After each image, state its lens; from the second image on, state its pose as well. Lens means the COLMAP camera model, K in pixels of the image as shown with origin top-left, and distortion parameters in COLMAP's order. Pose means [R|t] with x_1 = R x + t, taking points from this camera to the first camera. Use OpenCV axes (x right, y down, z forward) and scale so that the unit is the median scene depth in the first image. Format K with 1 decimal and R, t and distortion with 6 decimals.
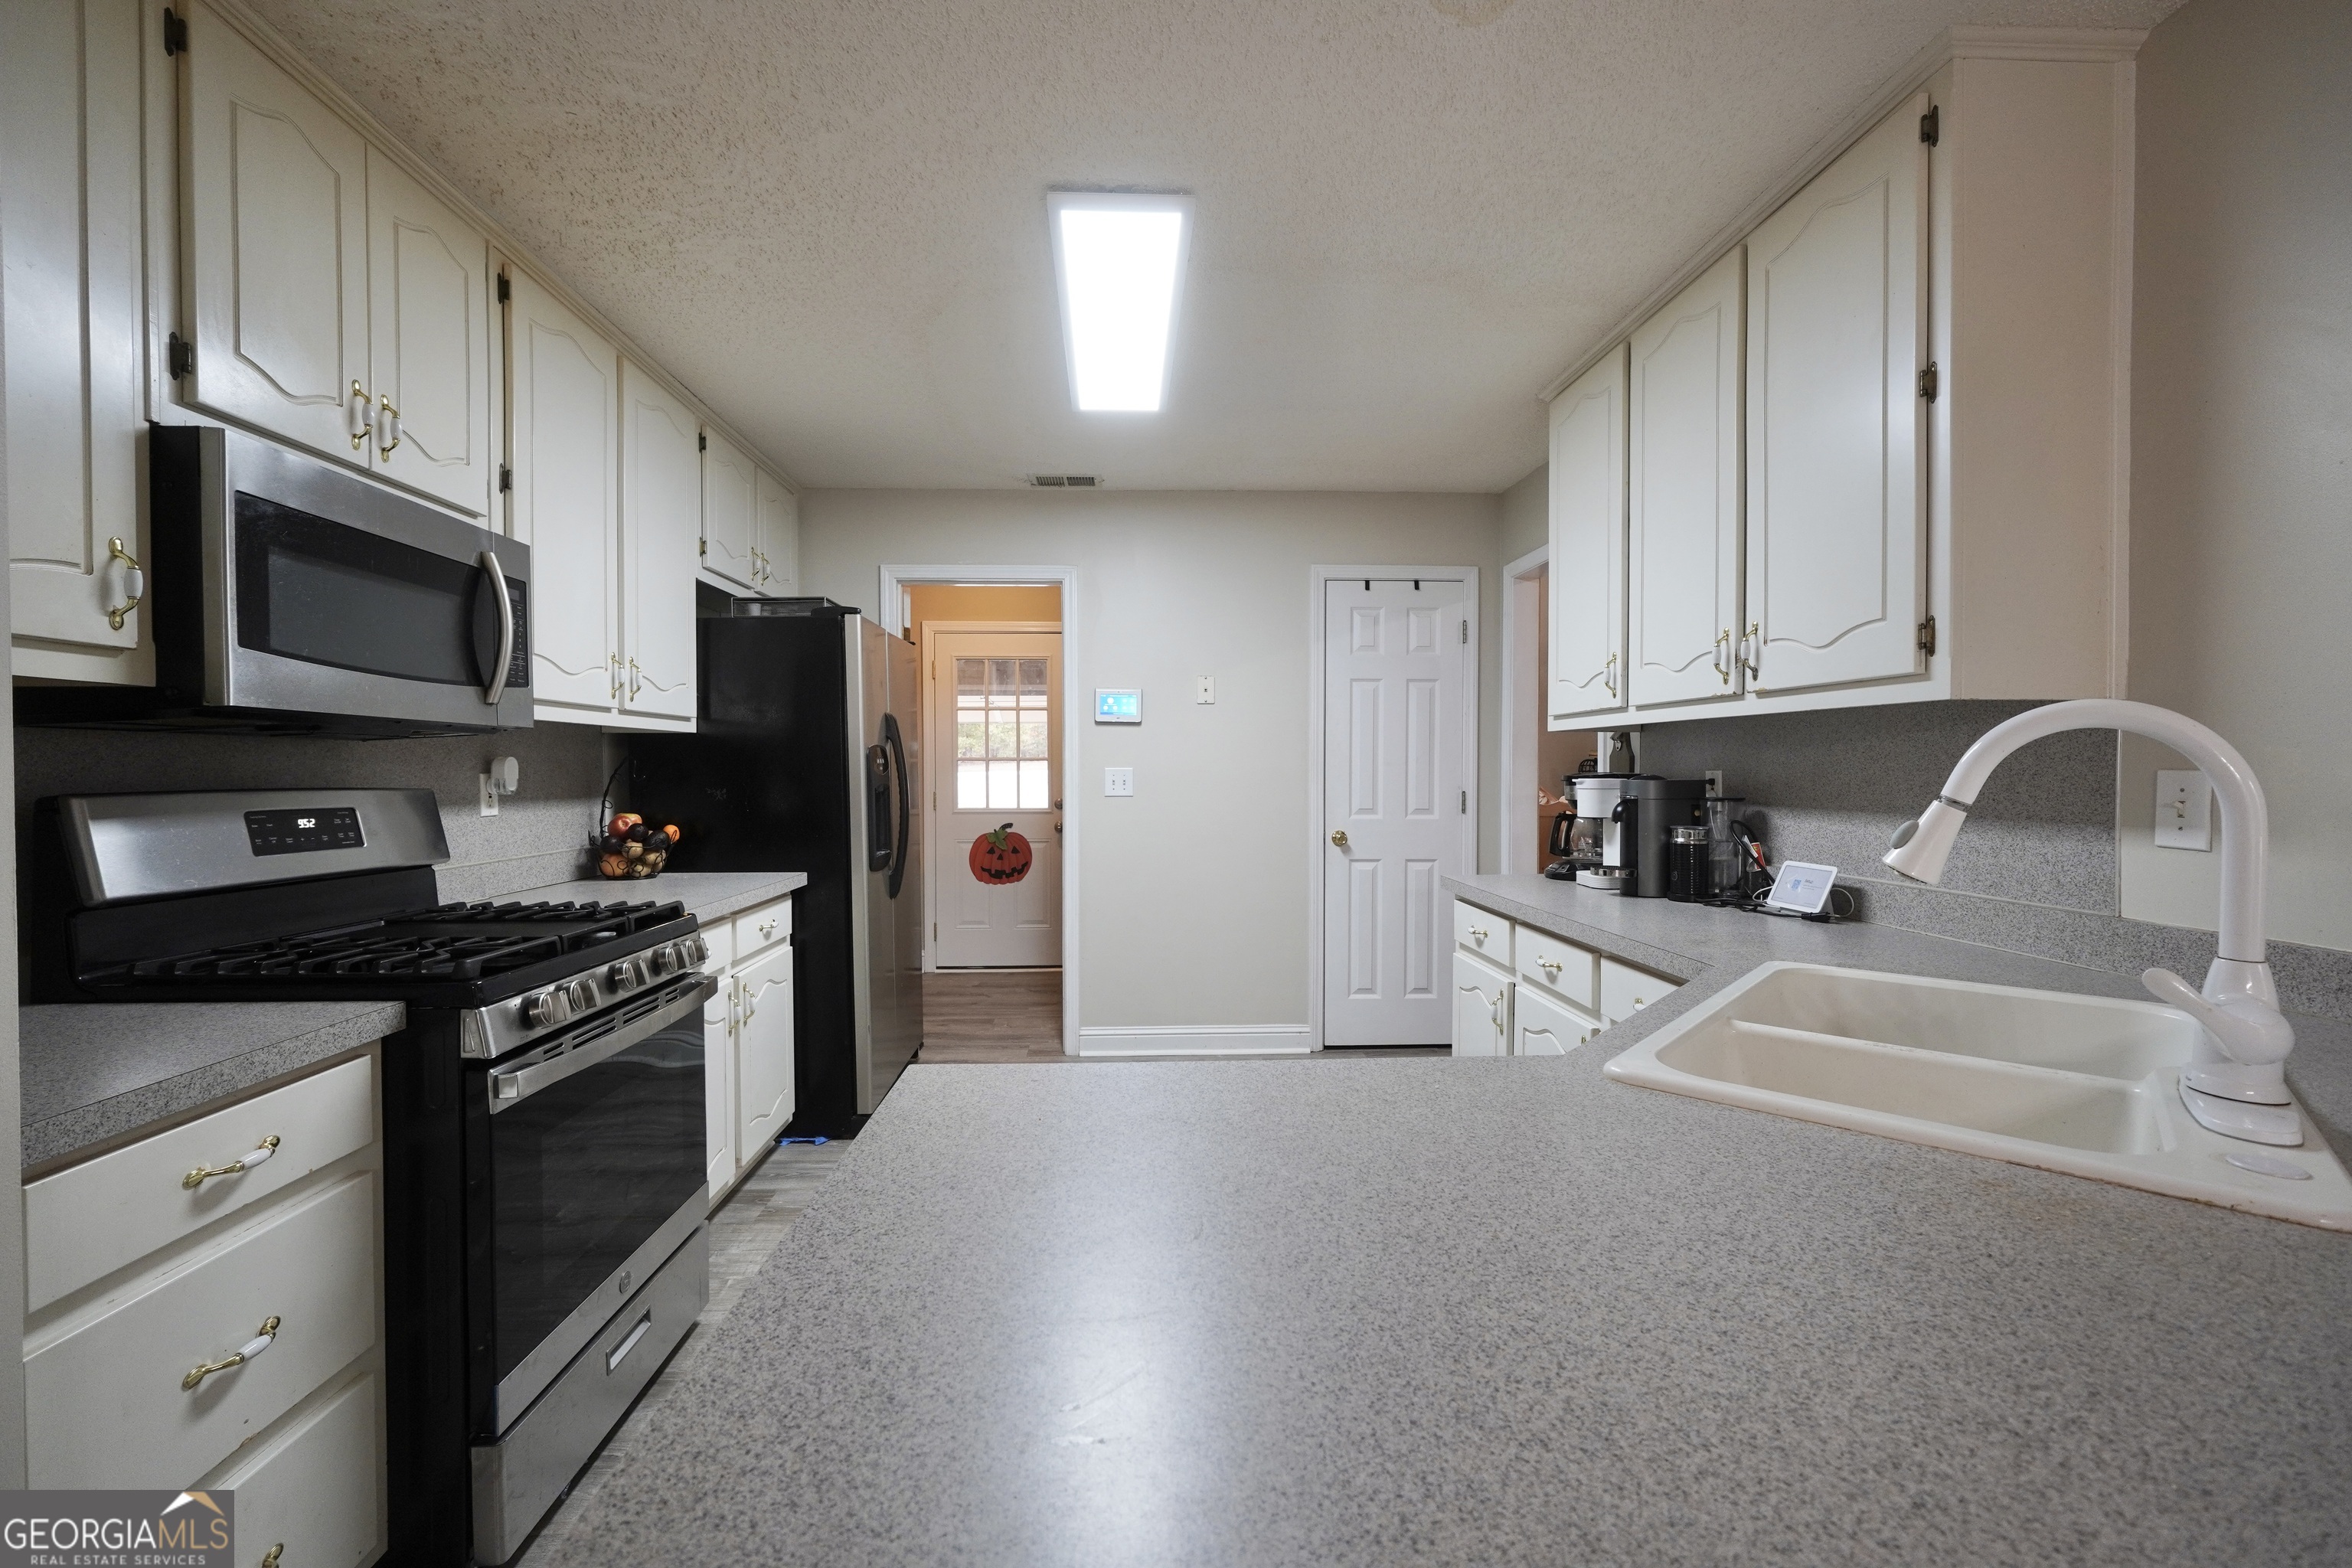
lens RADIAL K [[982.6, 0, 1158.8], [0, 982.6, 784.8], [0, 0, 1]] dist [-0.024862, 0.009139]
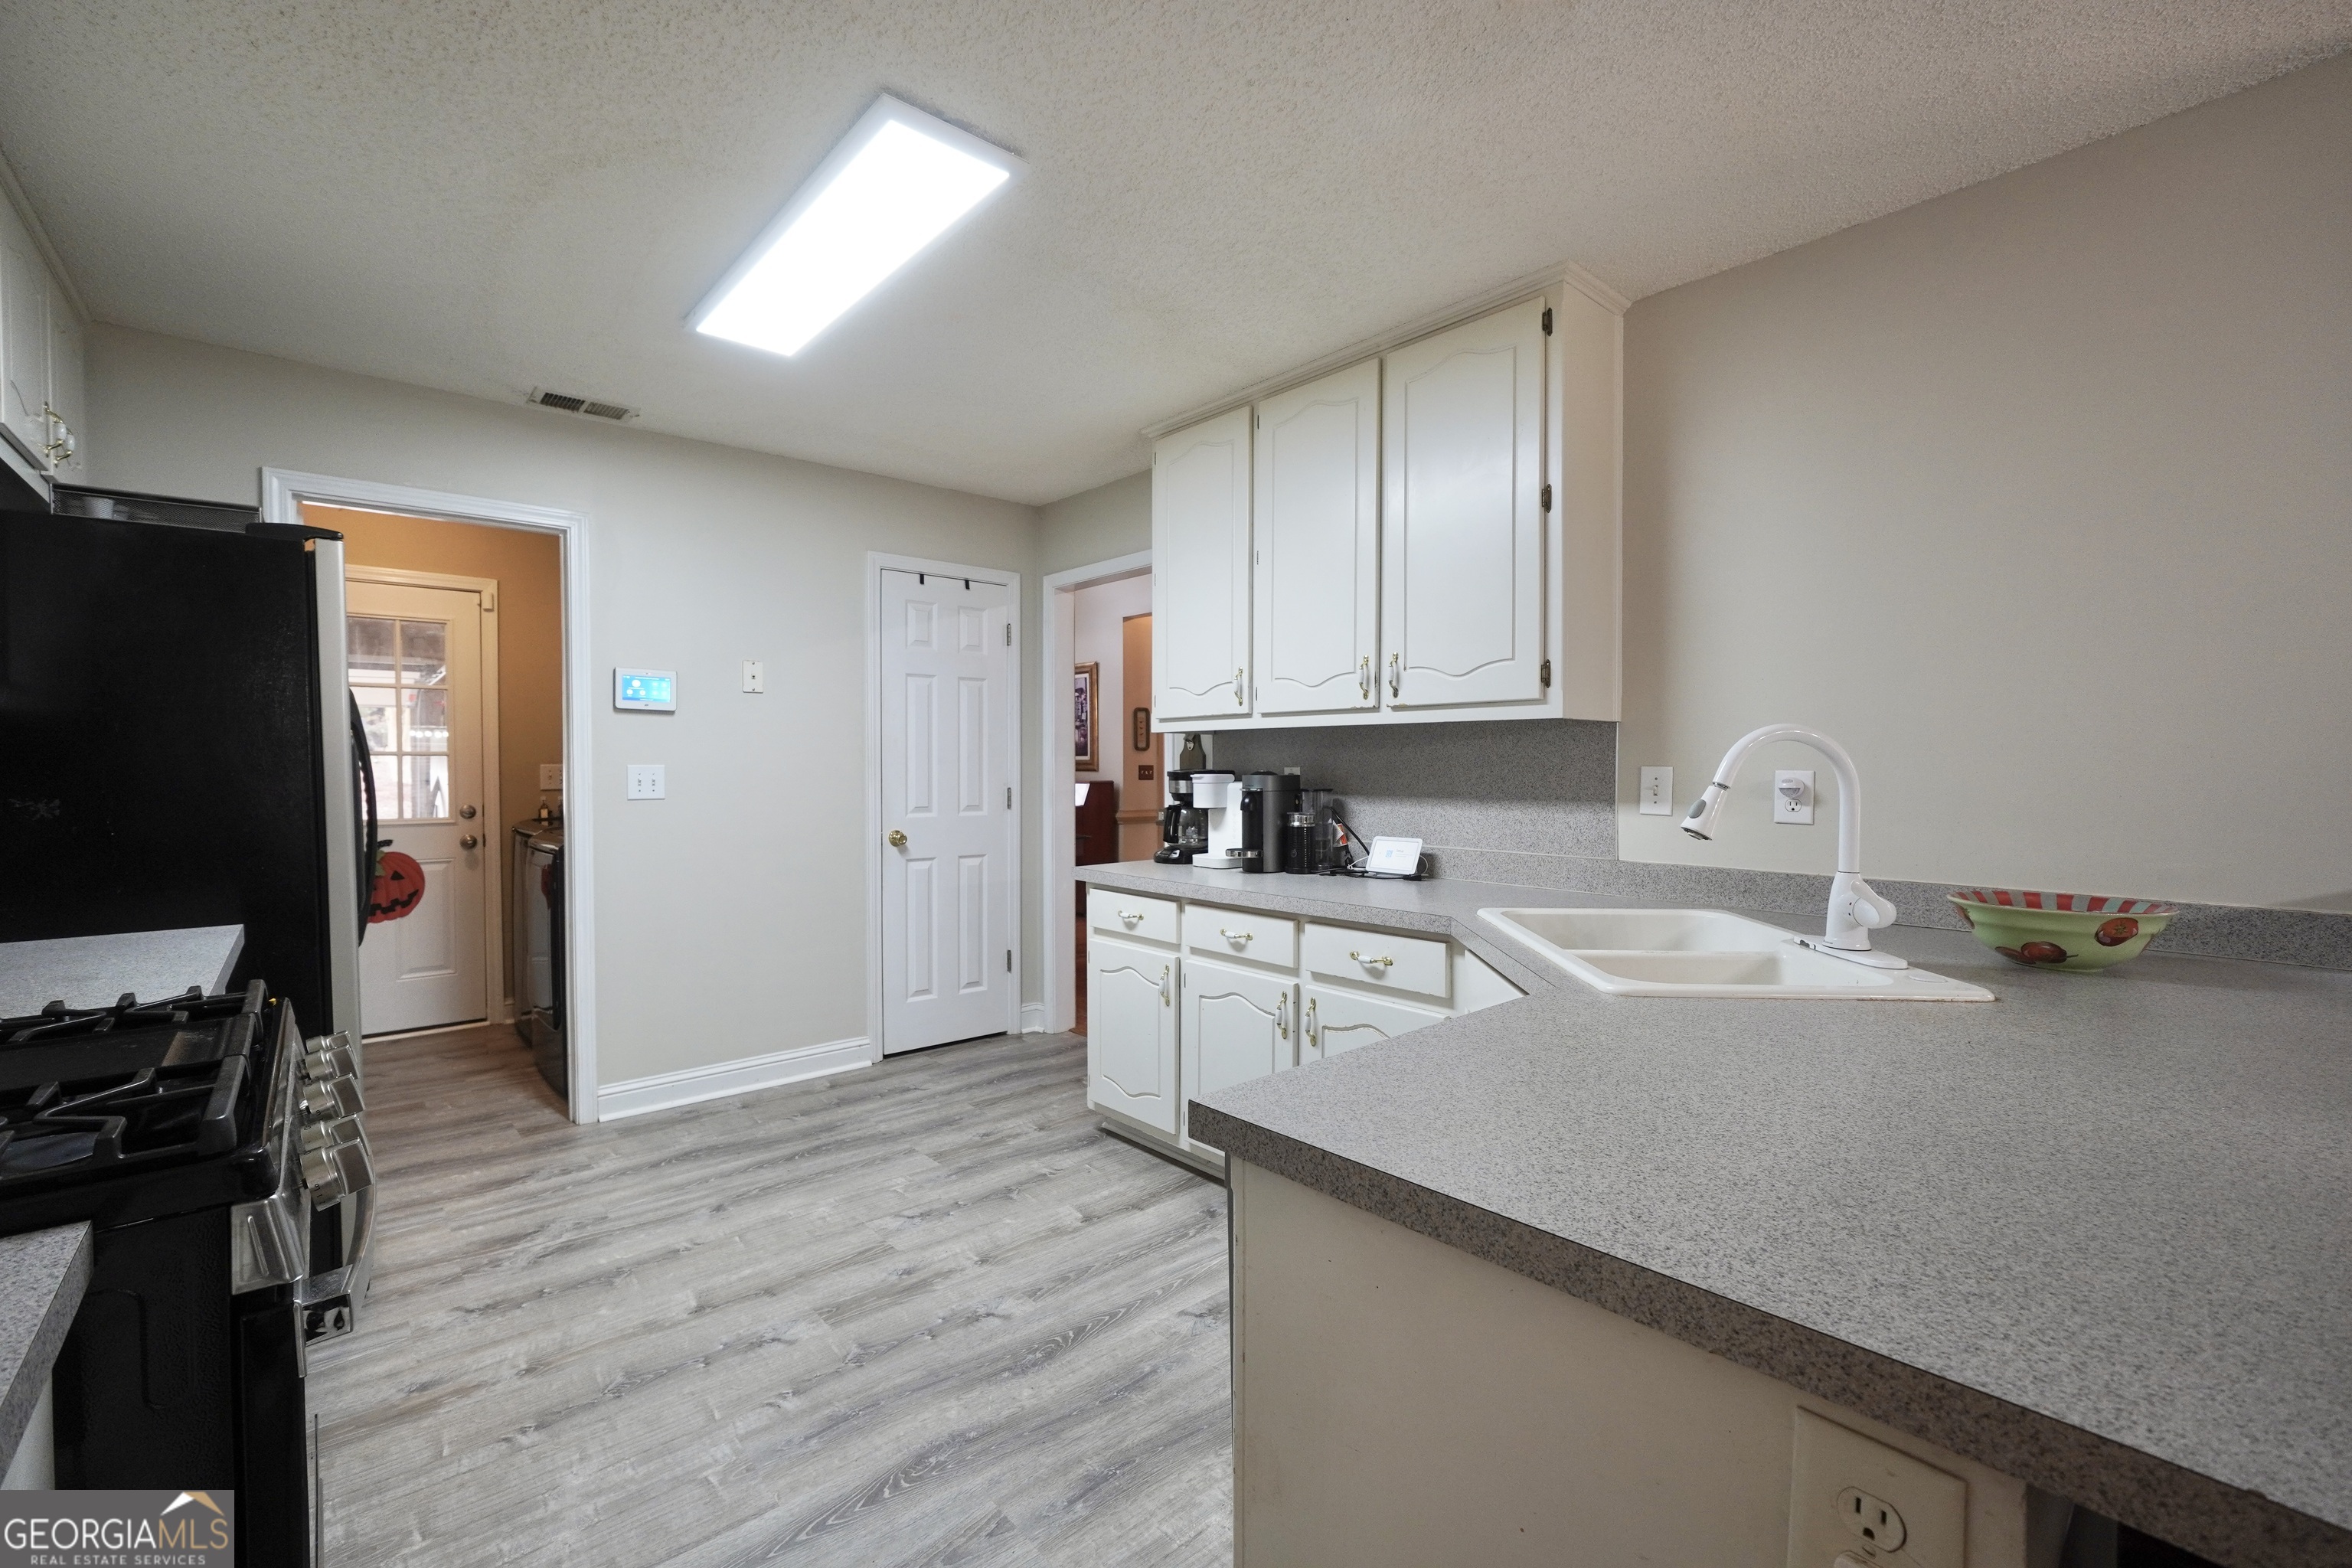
lens RADIAL K [[982.6, 0, 1158.8], [0, 982.6, 784.8], [0, 0, 1]] dist [-0.024862, 0.009139]
pose [[0.780826, -0.011971, 0.624634, -0.326964], [0.010684, 0.999926, 0.005808, -0.001310], [-0.624657, 0.002138, 0.780896, 0.128584]]
